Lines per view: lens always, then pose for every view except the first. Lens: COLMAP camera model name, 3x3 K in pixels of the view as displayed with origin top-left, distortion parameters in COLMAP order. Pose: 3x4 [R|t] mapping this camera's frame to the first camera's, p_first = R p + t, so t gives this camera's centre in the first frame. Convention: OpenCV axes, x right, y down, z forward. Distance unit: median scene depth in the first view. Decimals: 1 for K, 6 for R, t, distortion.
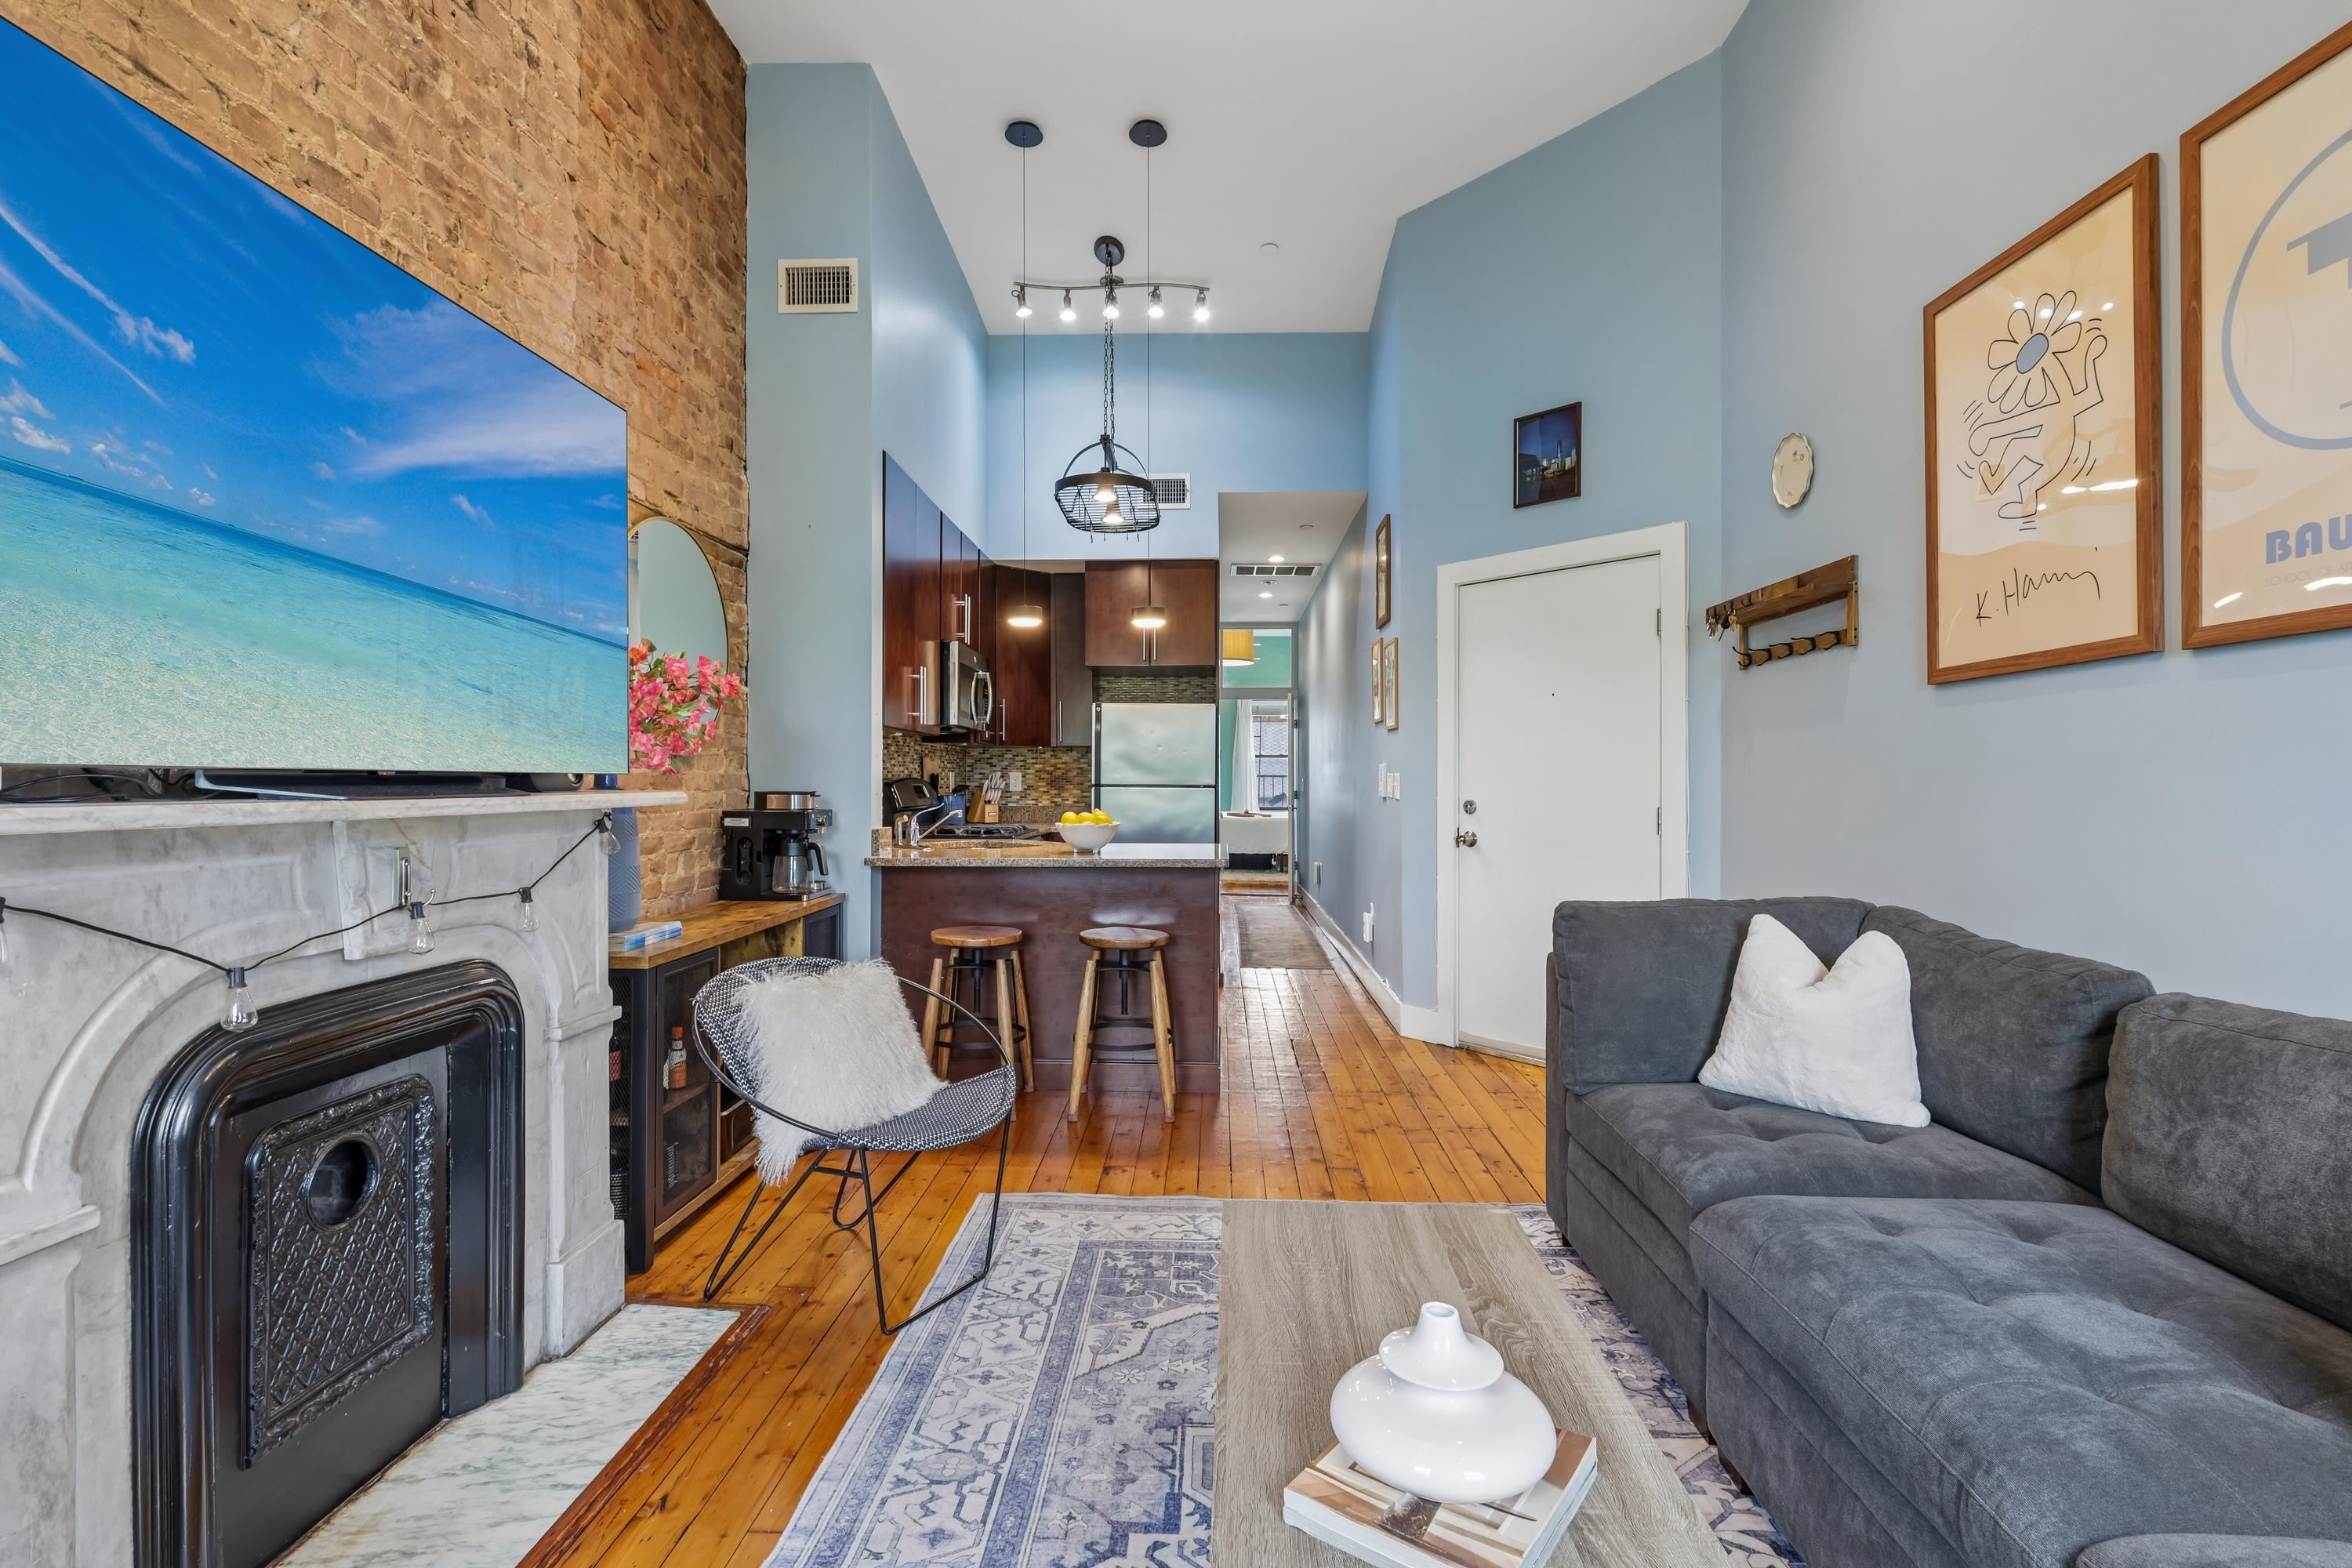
lens RADIAL K [[1082.1, 0, 1172.6], [0, 1082.1, 781.7], [0, 0, 1]] dist [-0.001160, 0.001003]
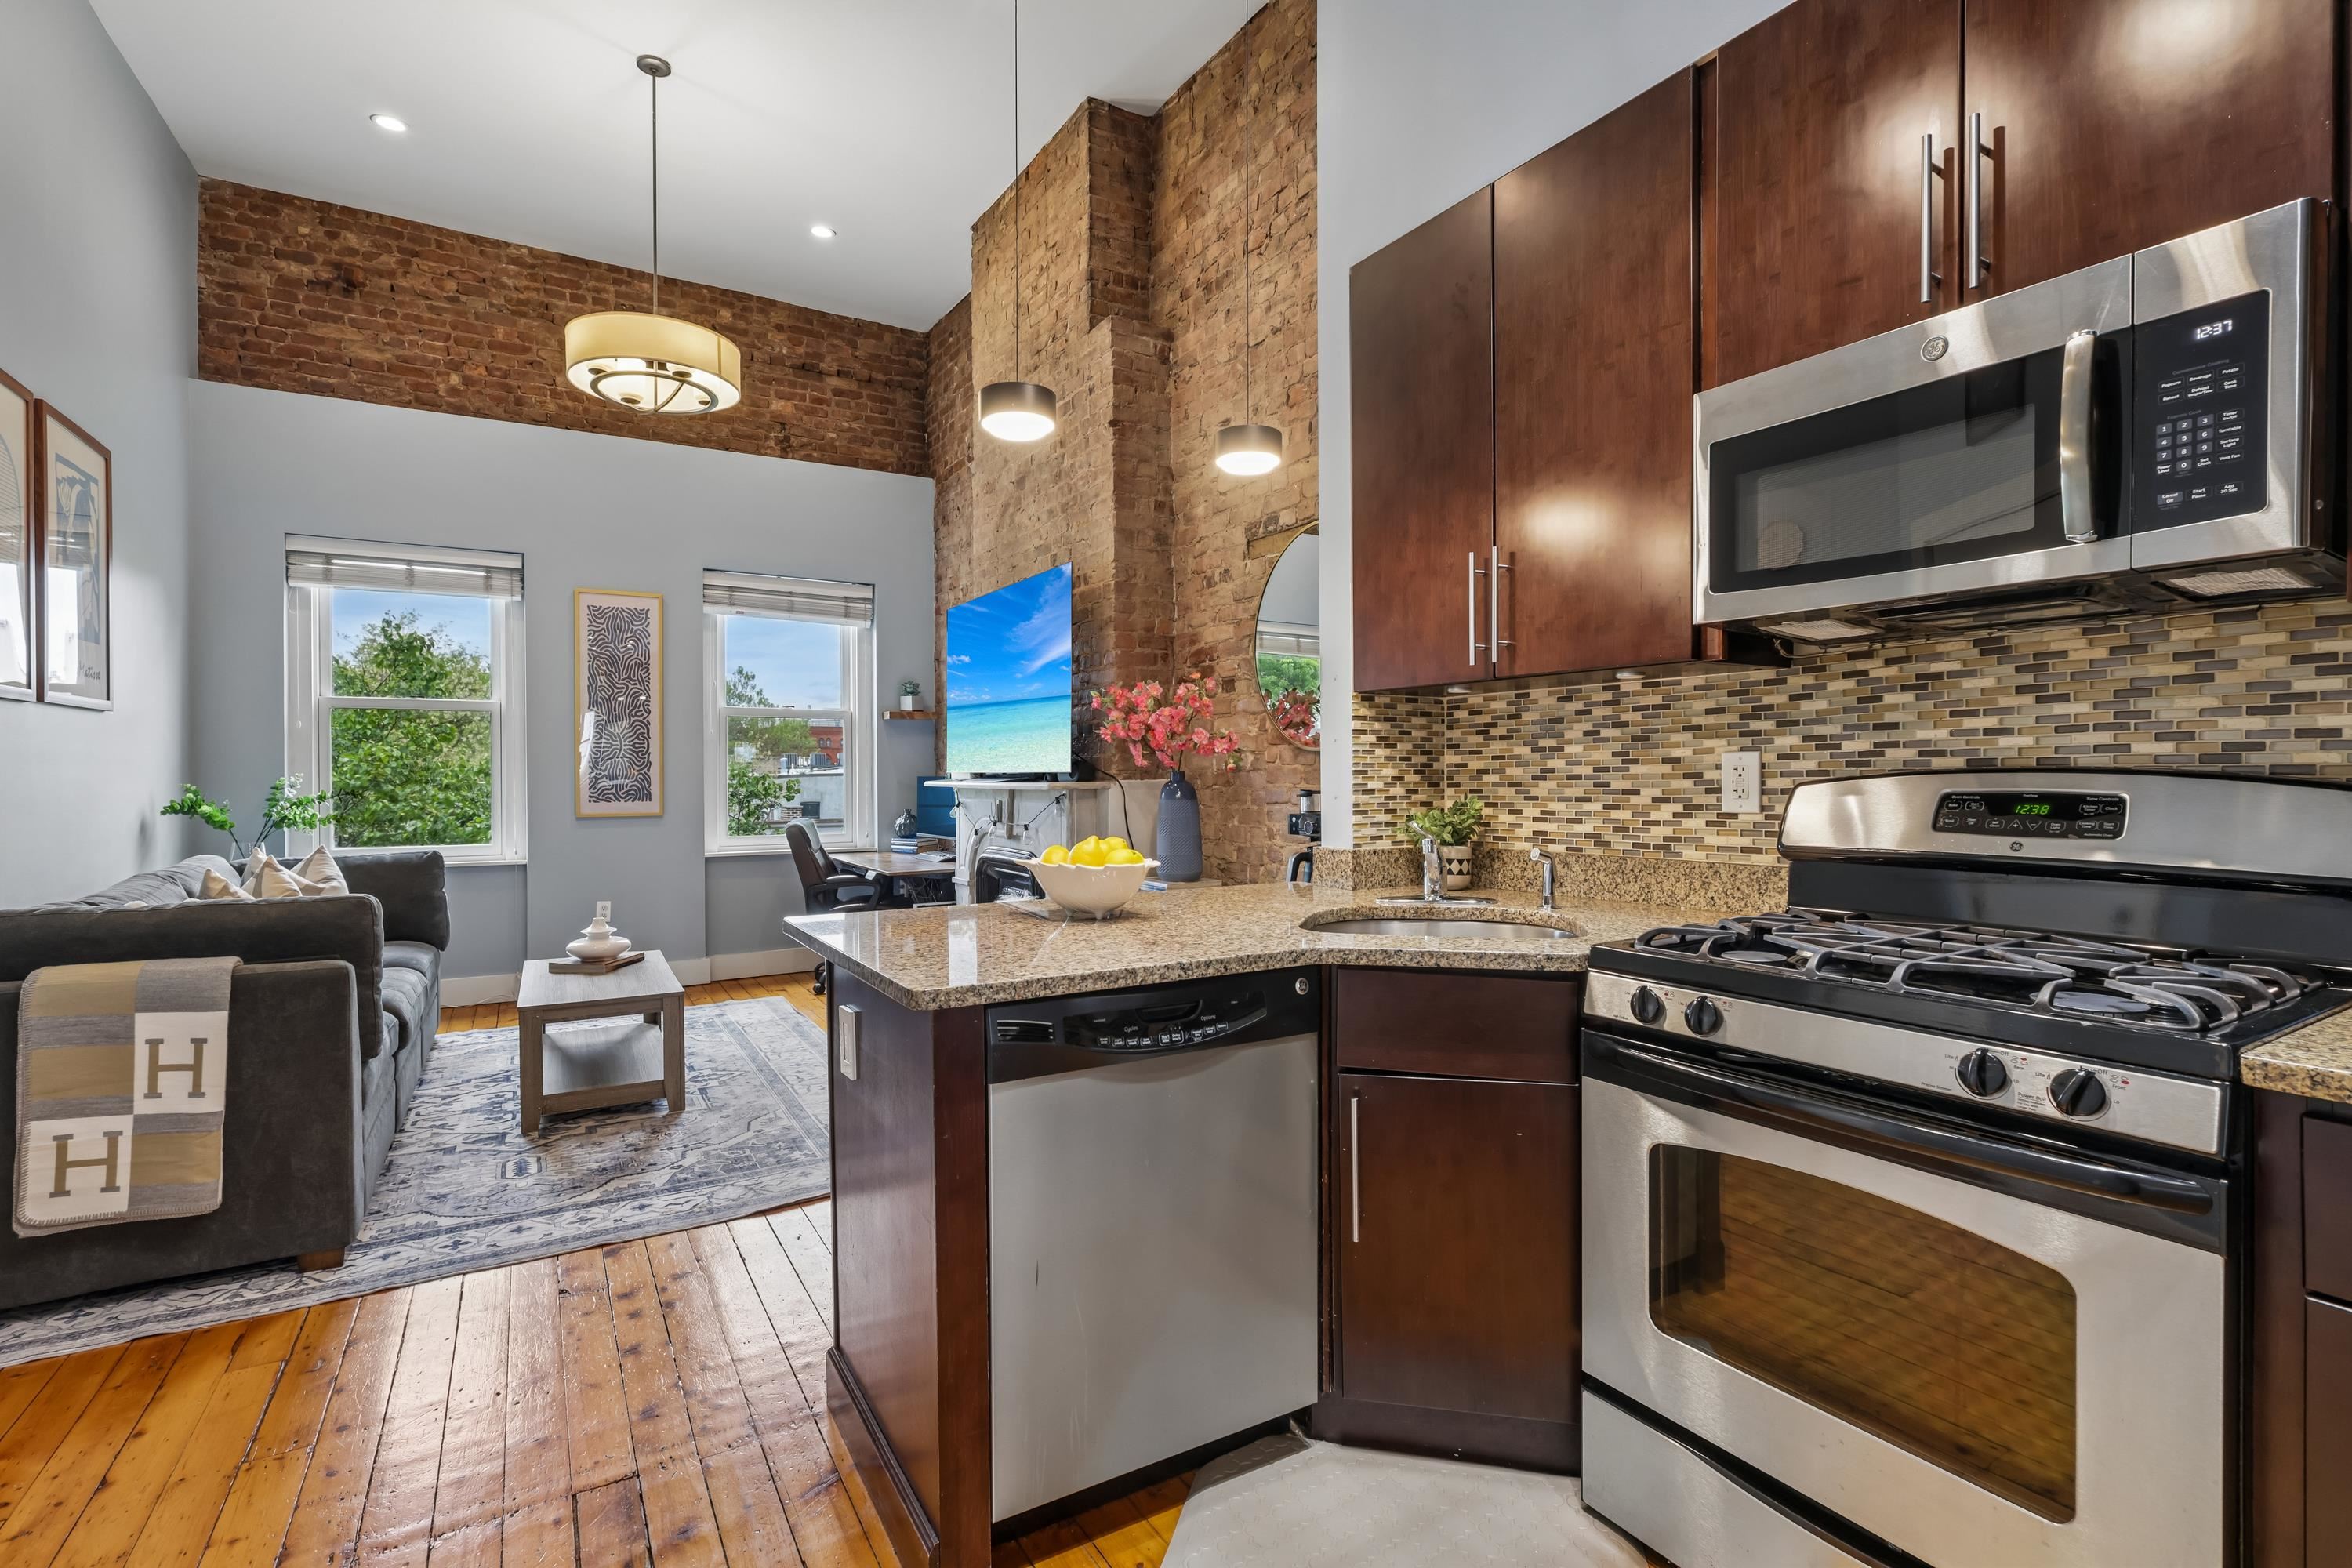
lens RADIAL K [[1089.0, 0, 1171.9], [0, 1089.0, 781.3], [0, 0, 1]] dist [-0.002765, 0.001480]
pose [[-0.837741, 0.006881, -0.546024, 0.223058], [0.002626, 0.999960, 0.008572, -0.005450], [0.546061, 0.005747, -0.837726, 1.835165]]
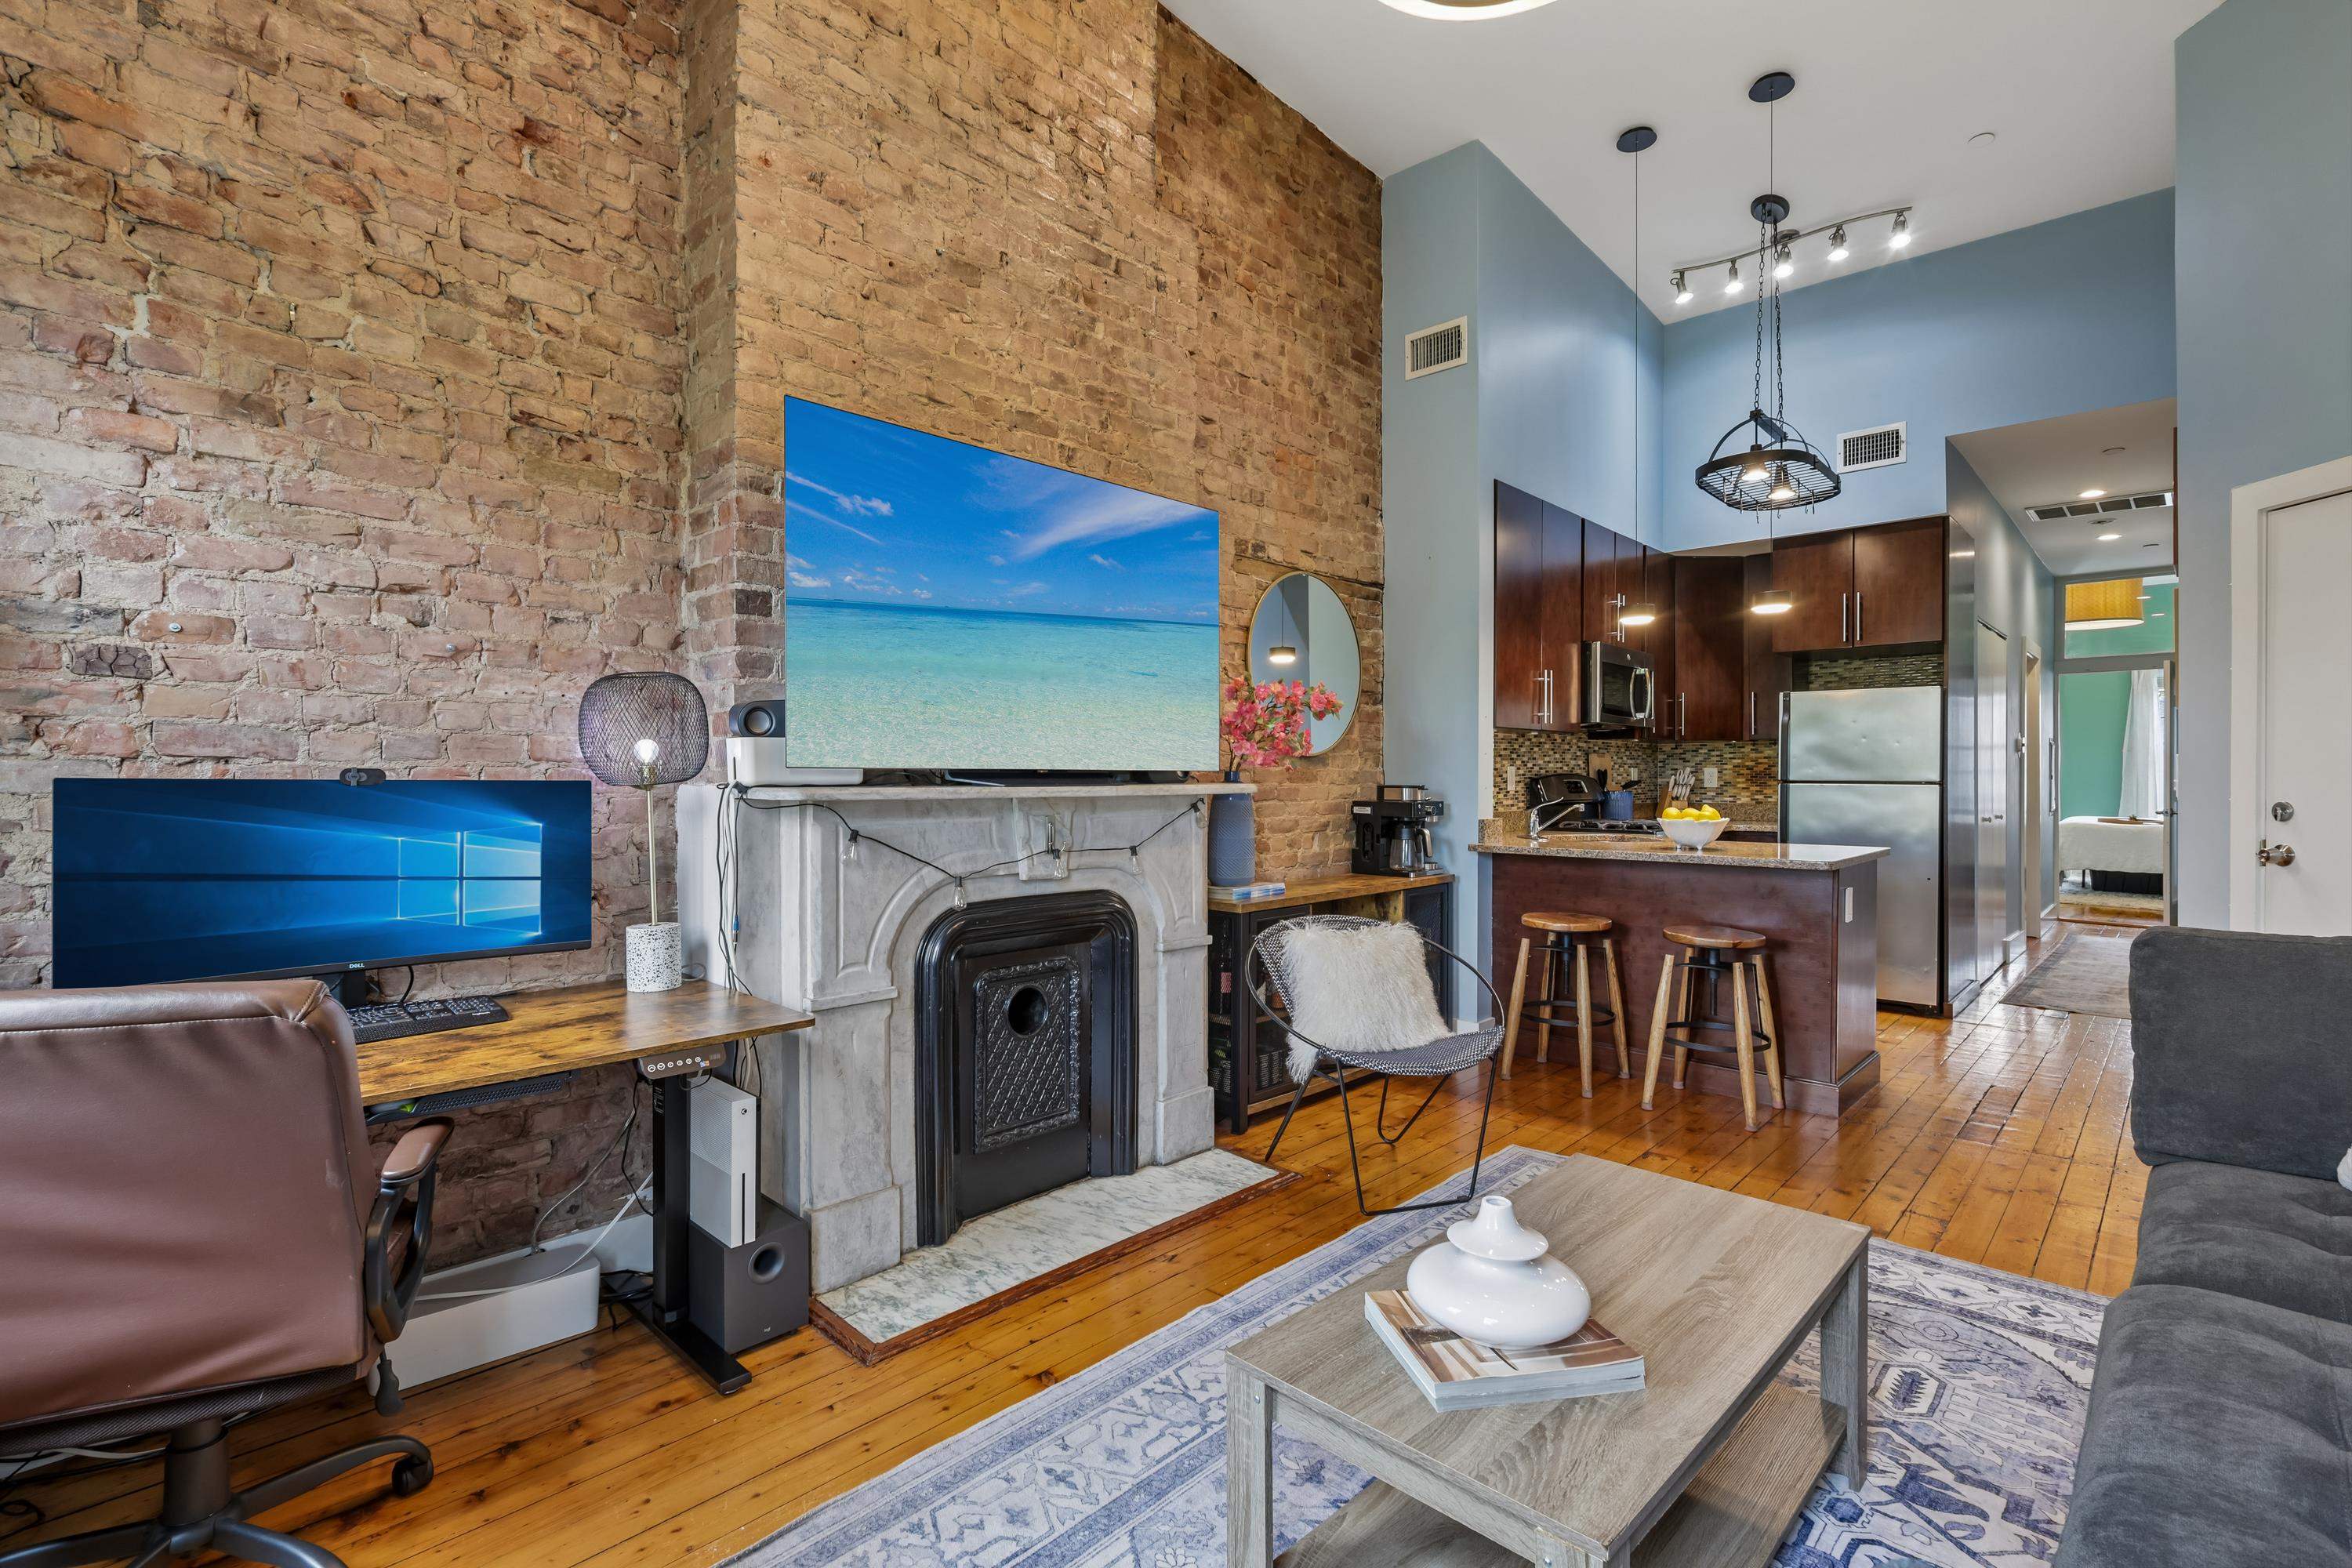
lens RADIAL K [[1075.9, 0, 1176.0], [0, 1075.9, 784.0], [0, 0, 1]] dist [-0.003390, 0.000399]
pose [[0.748713, 0.004106, -0.662881, 0.273655], [-0.000552, 0.999984, 0.005571, 0.001342], [0.662894, -0.003805, 0.748704, -0.057093]]
